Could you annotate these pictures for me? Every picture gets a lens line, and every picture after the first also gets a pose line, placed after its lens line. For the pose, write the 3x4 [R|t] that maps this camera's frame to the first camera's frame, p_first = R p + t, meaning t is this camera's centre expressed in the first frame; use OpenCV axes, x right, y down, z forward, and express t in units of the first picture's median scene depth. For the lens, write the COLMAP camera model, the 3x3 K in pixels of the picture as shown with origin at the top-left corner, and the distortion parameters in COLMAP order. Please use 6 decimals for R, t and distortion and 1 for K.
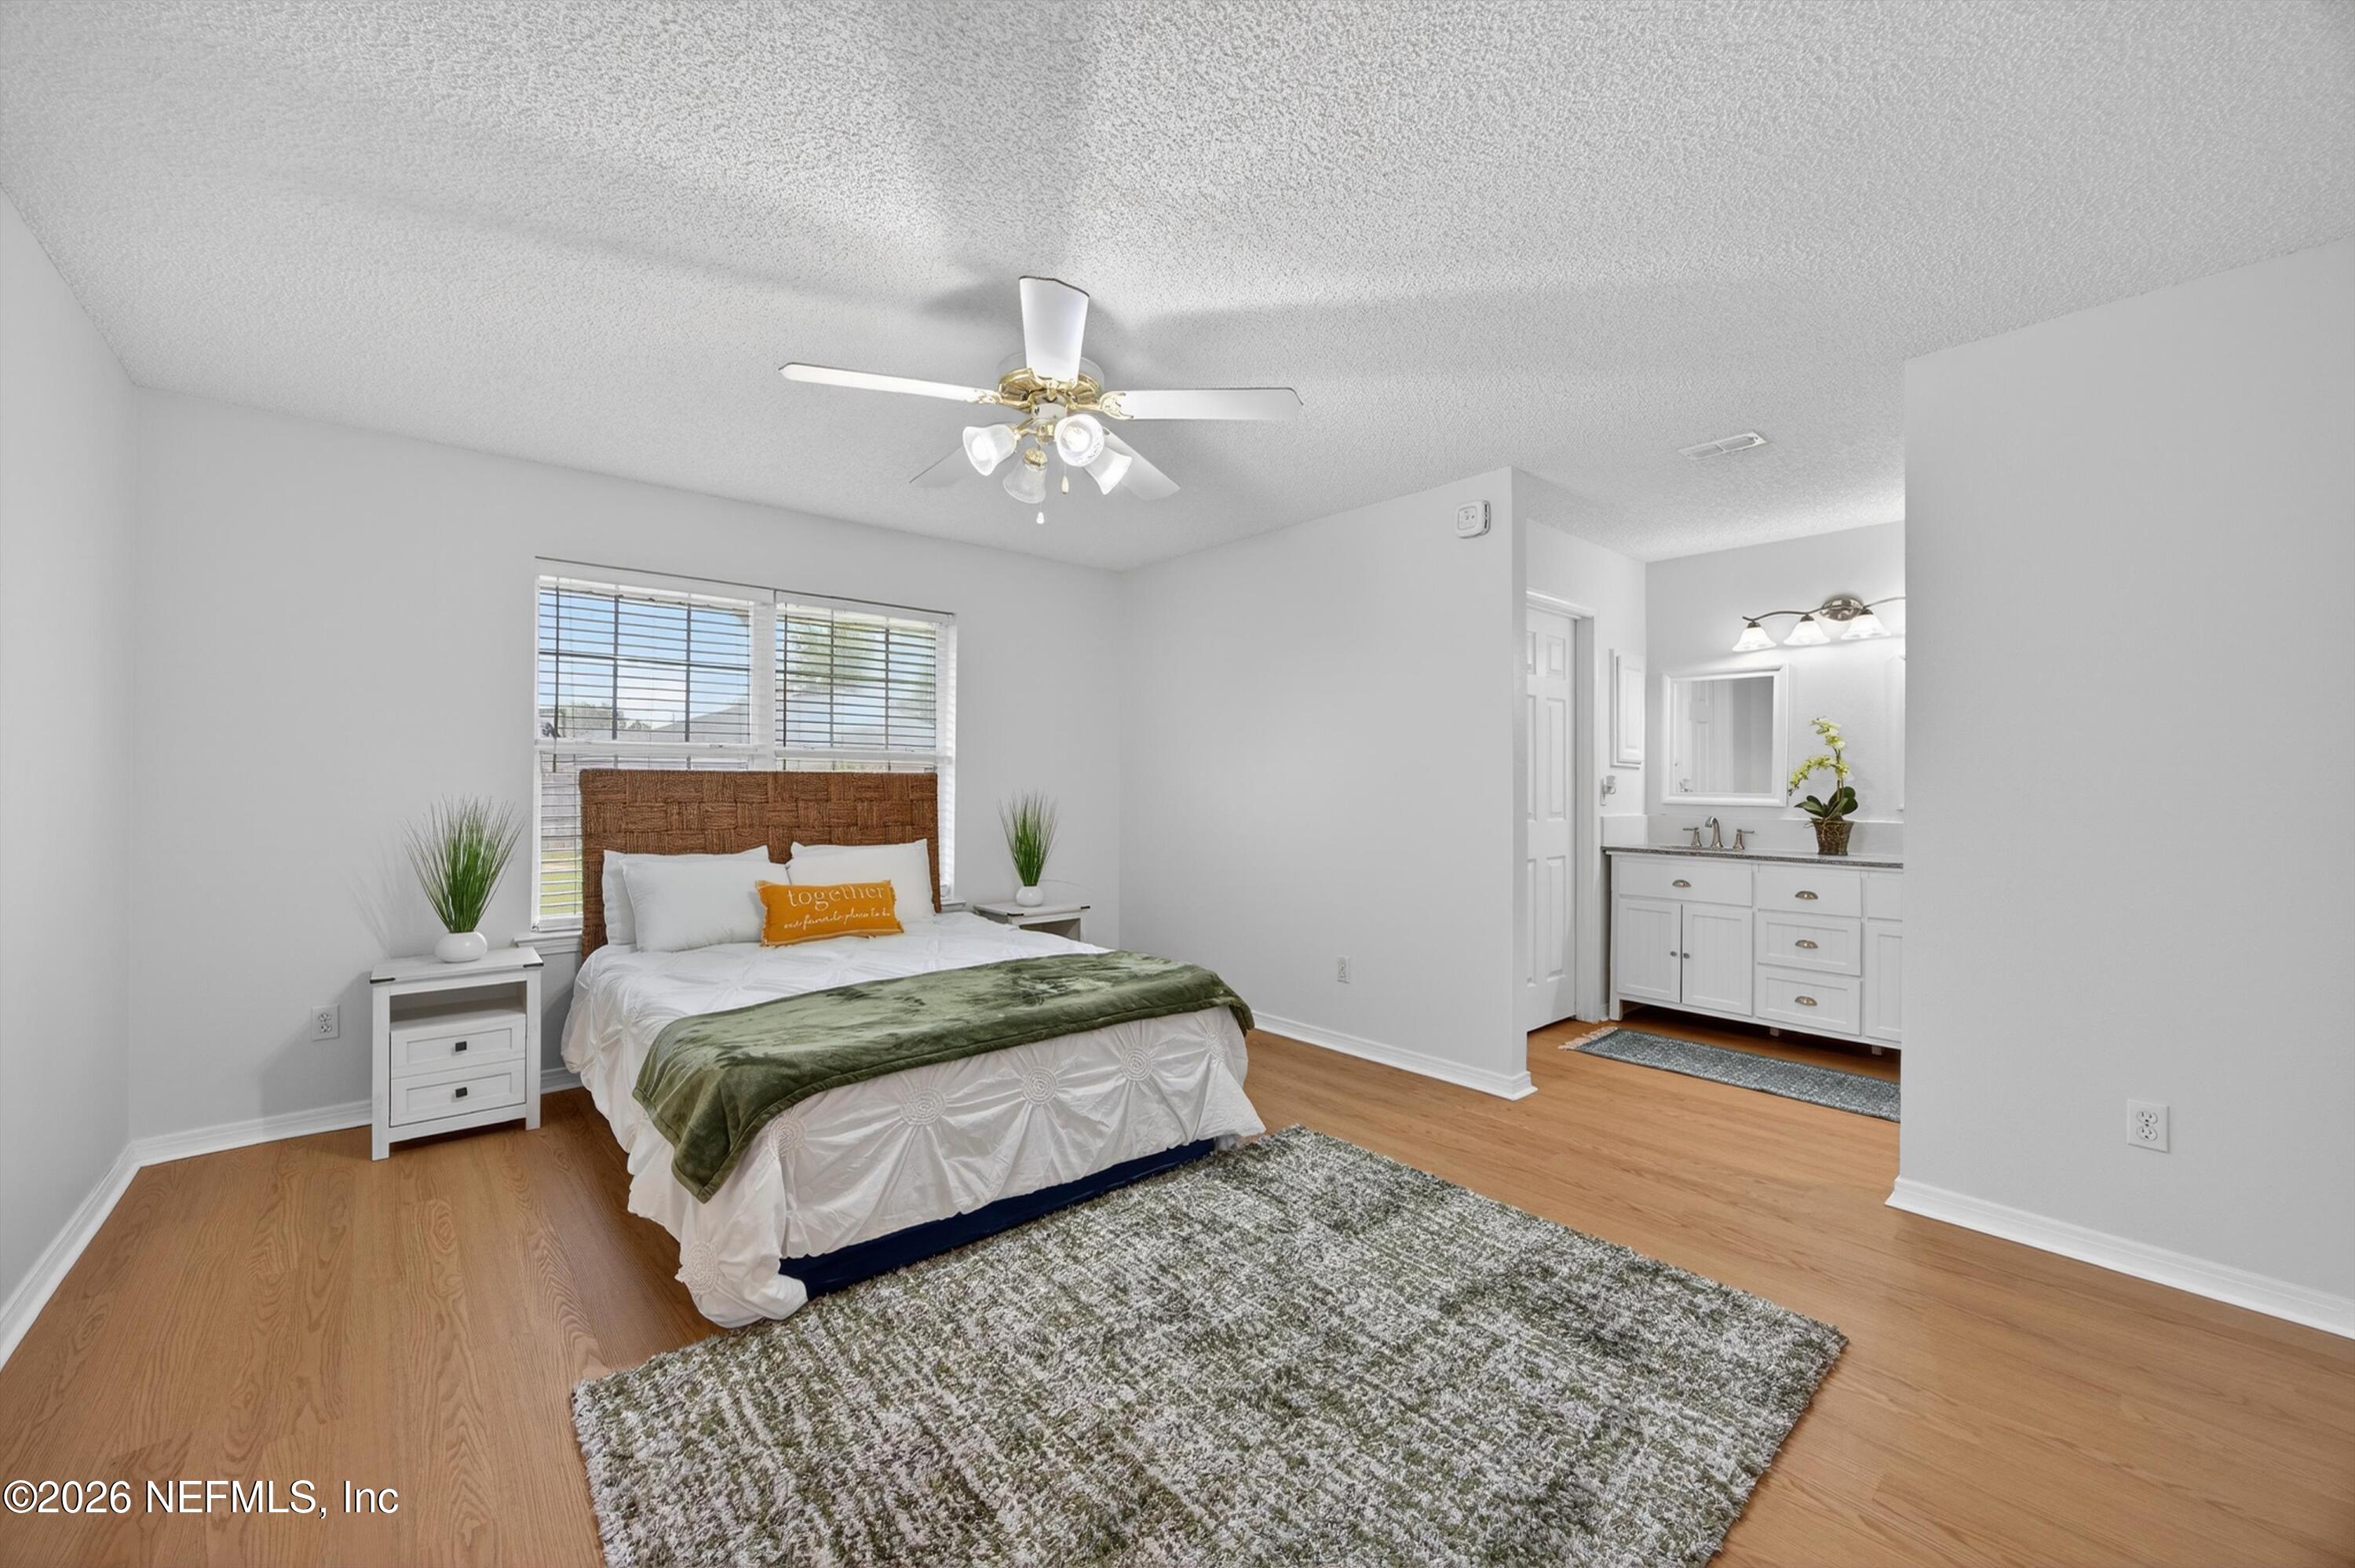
lens RADIAL K [[912.1, 0, 1167.8], [0, 912.1, 771.2], [0, 0, 1]] dist [-0.022932, 0.006351]
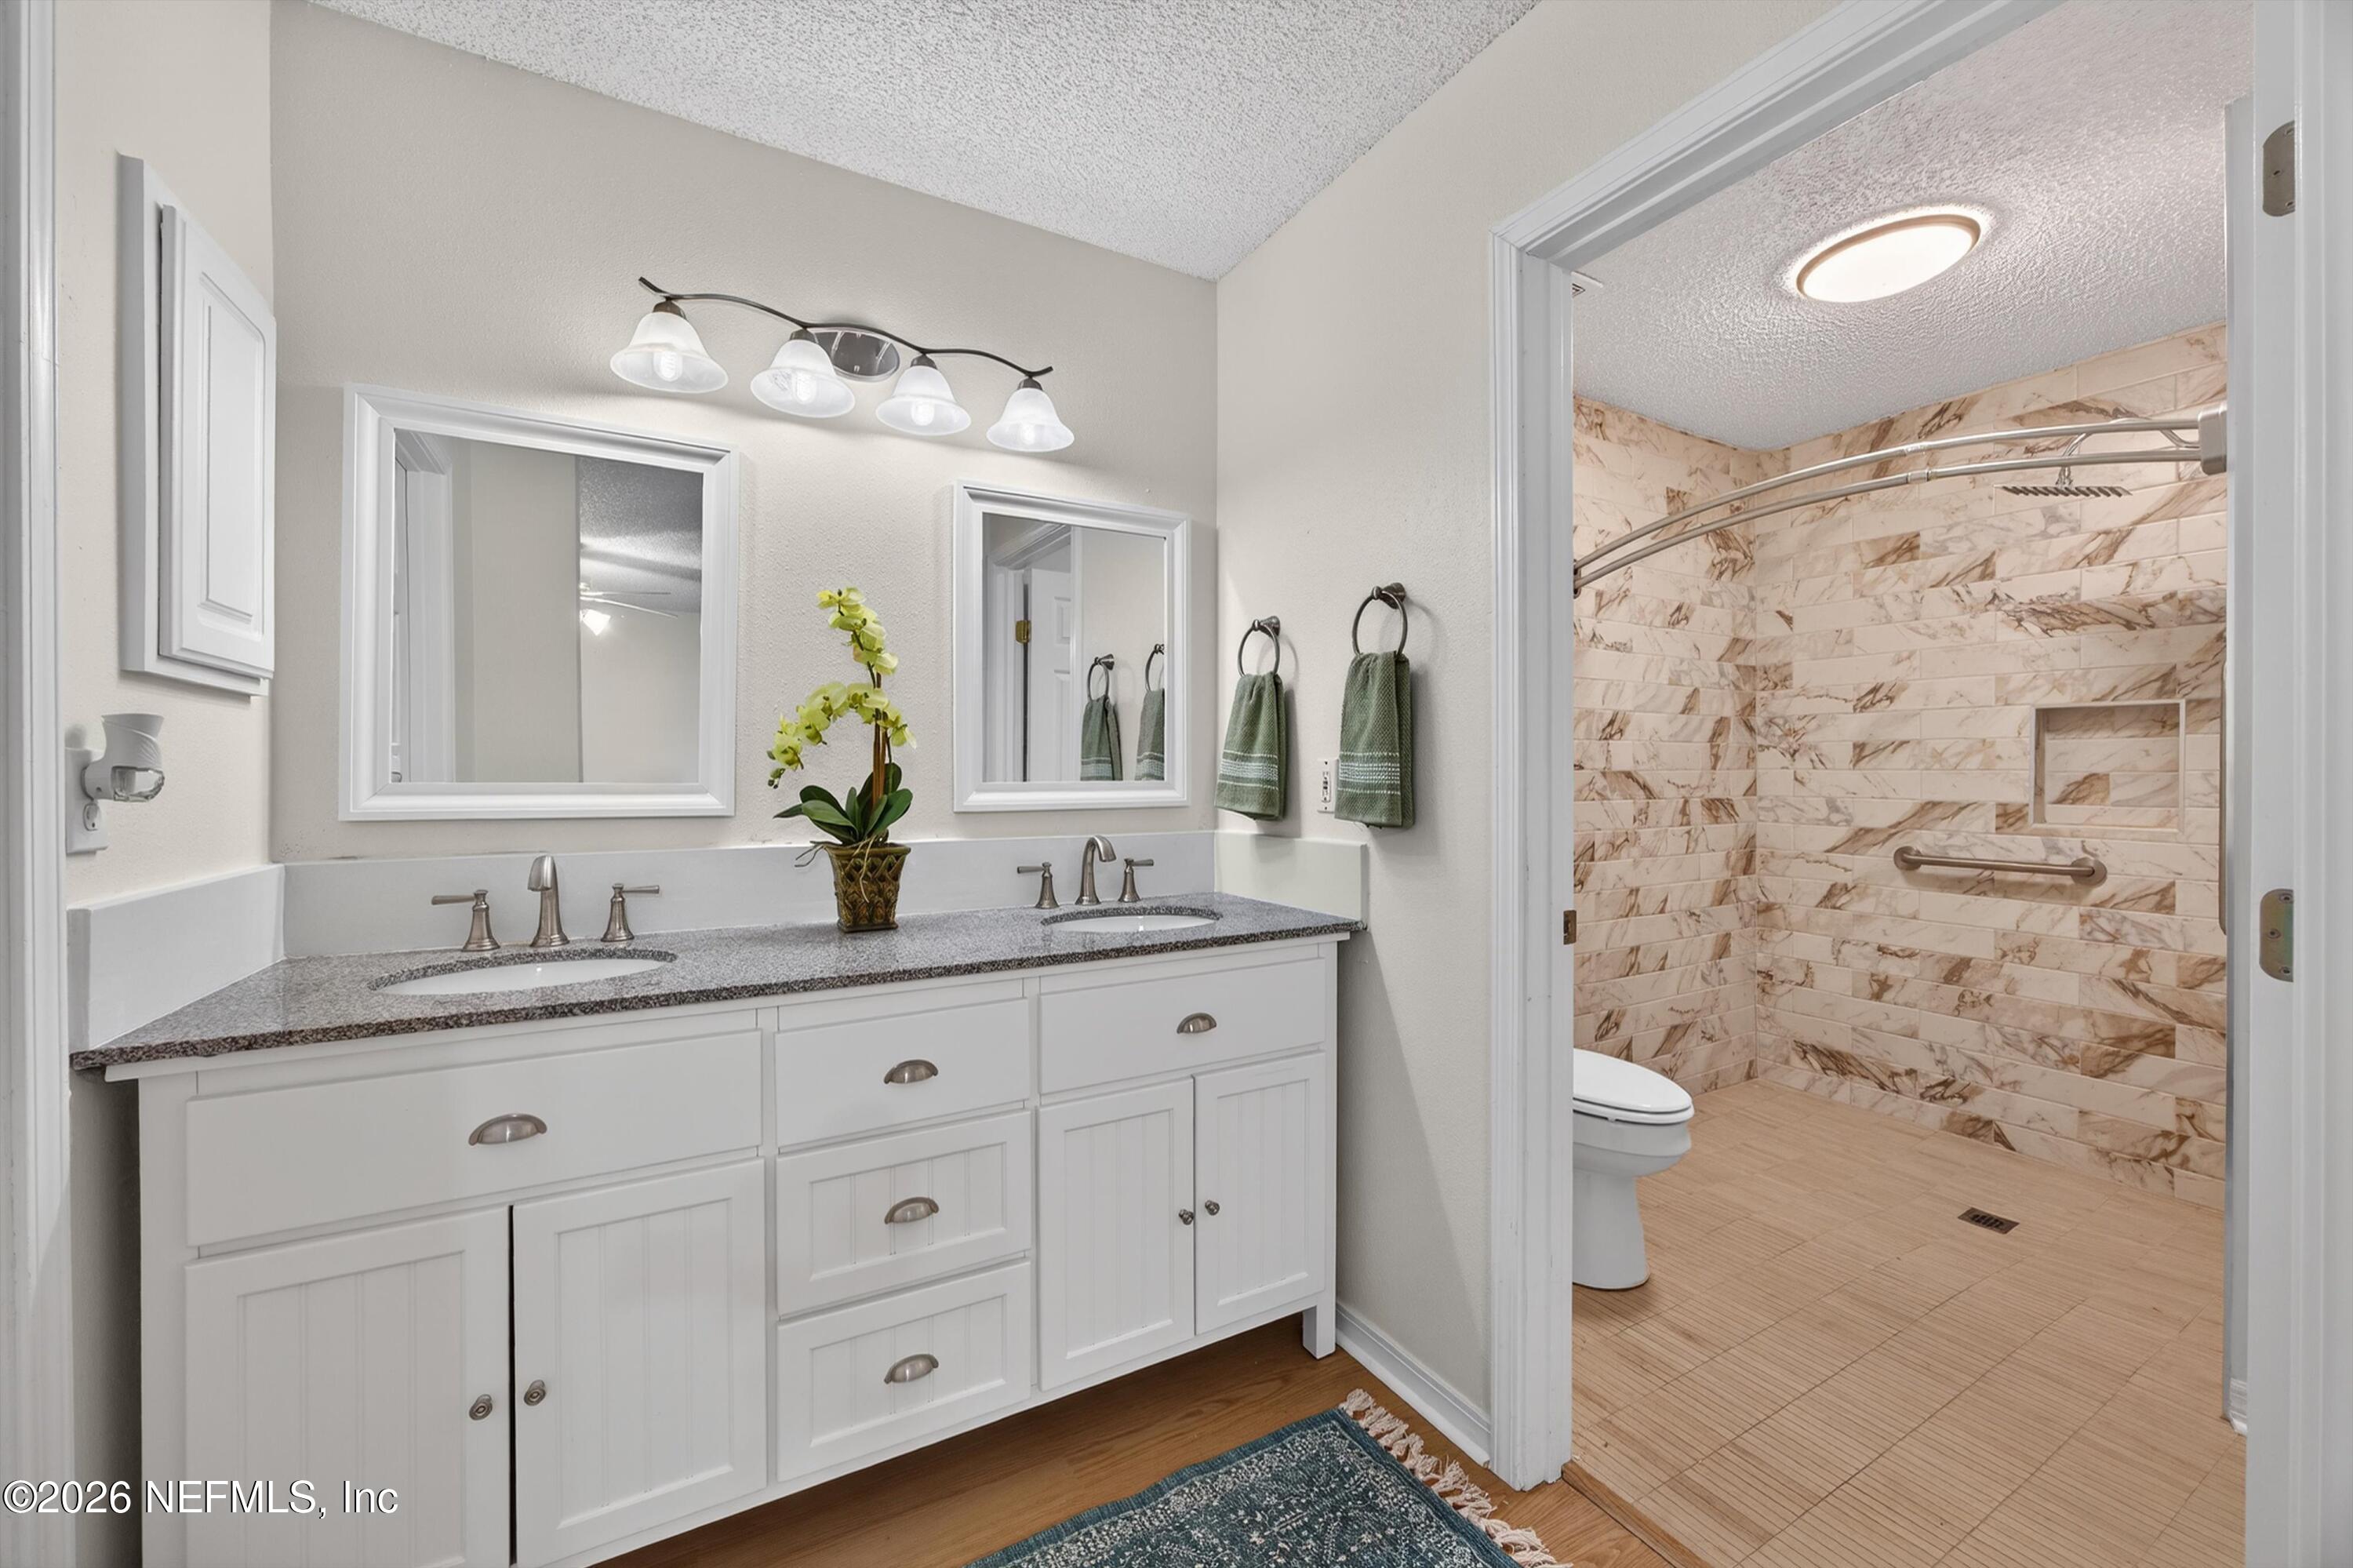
lens RADIAL K [[911.5, 0, 1166.8], [0, 911.5, 771.2], [0, 0, 1]] dist [-0.022932, 0.006351]
pose [[0.200310, -0.009059, 0.979691, 0.334659], [-0.010014, 0.999886, 0.011293, 0.013541], [-0.979681, -0.012072, 0.200196, 0.728704]]
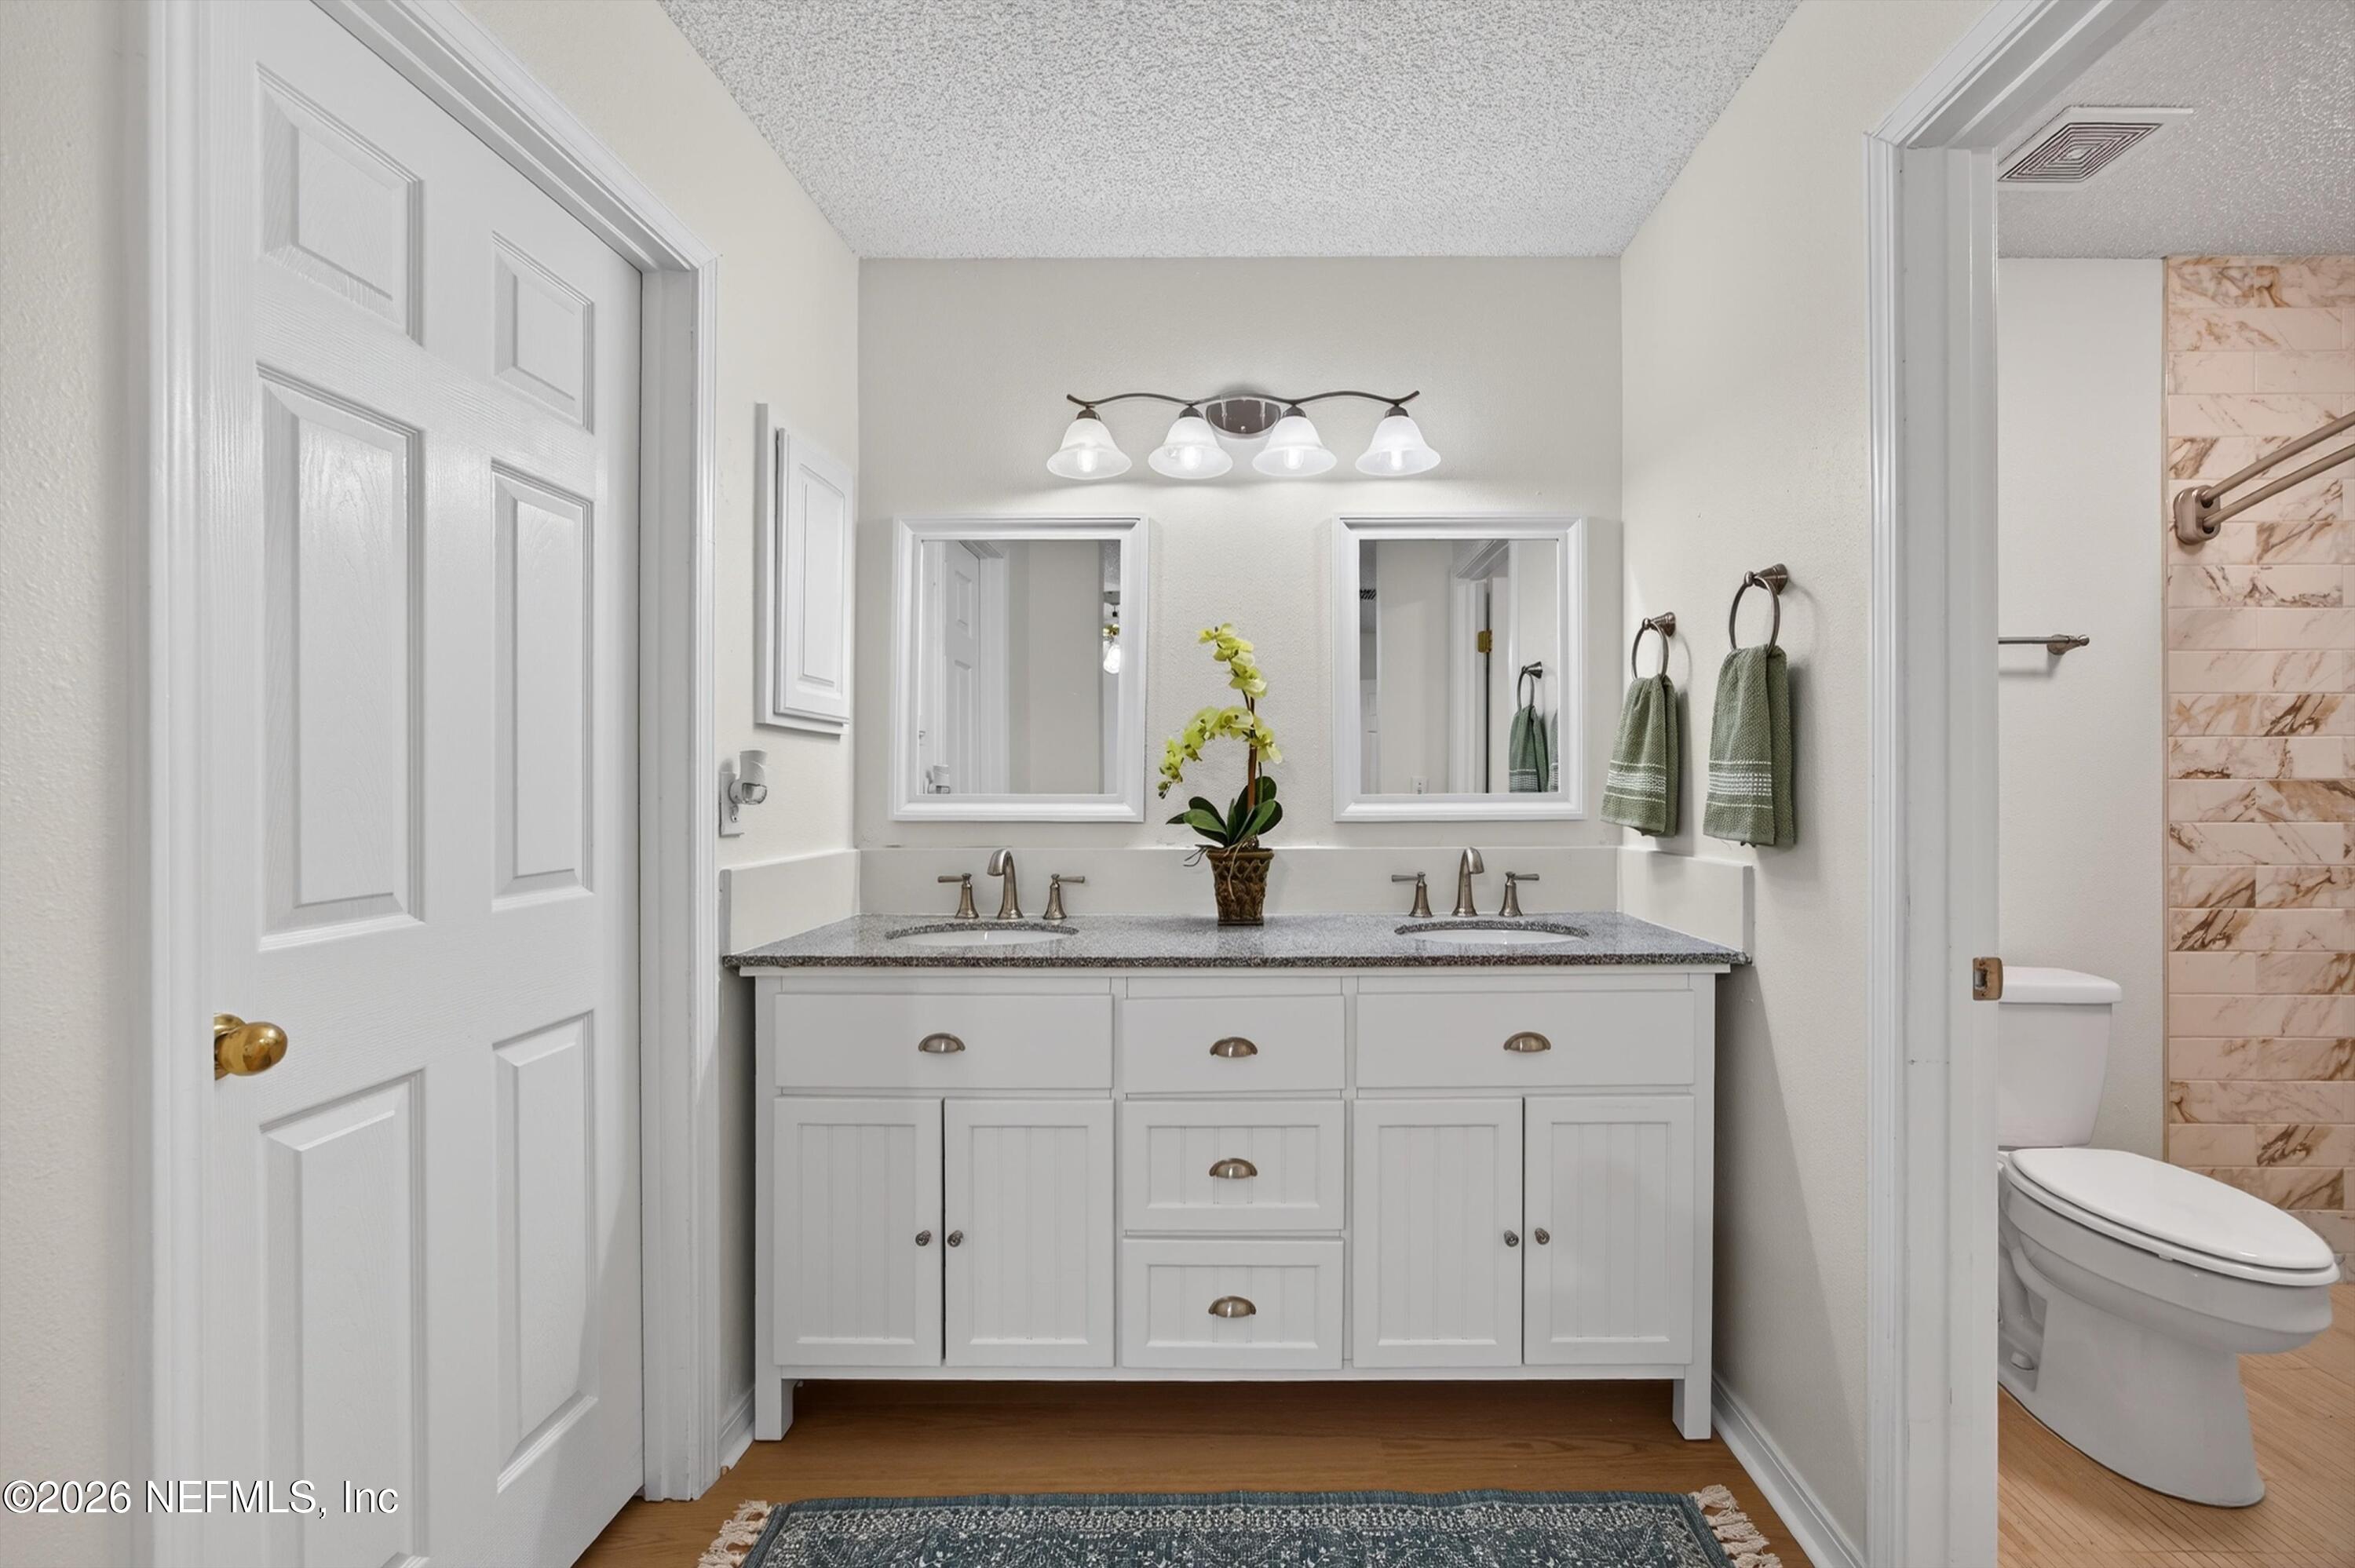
lens RADIAL K [[937.6, 0, 1252.7], [0, 937.6, 775.5], [0, 0, 1]] dist [-0.025068, 0.011369]
pose [[0.653790, -0.004752, 0.756662, 0.348848], [0.000361, 0.999982, 0.005969, 0.012327], [-0.756676, -0.003629, 0.653780, 0.630913]]
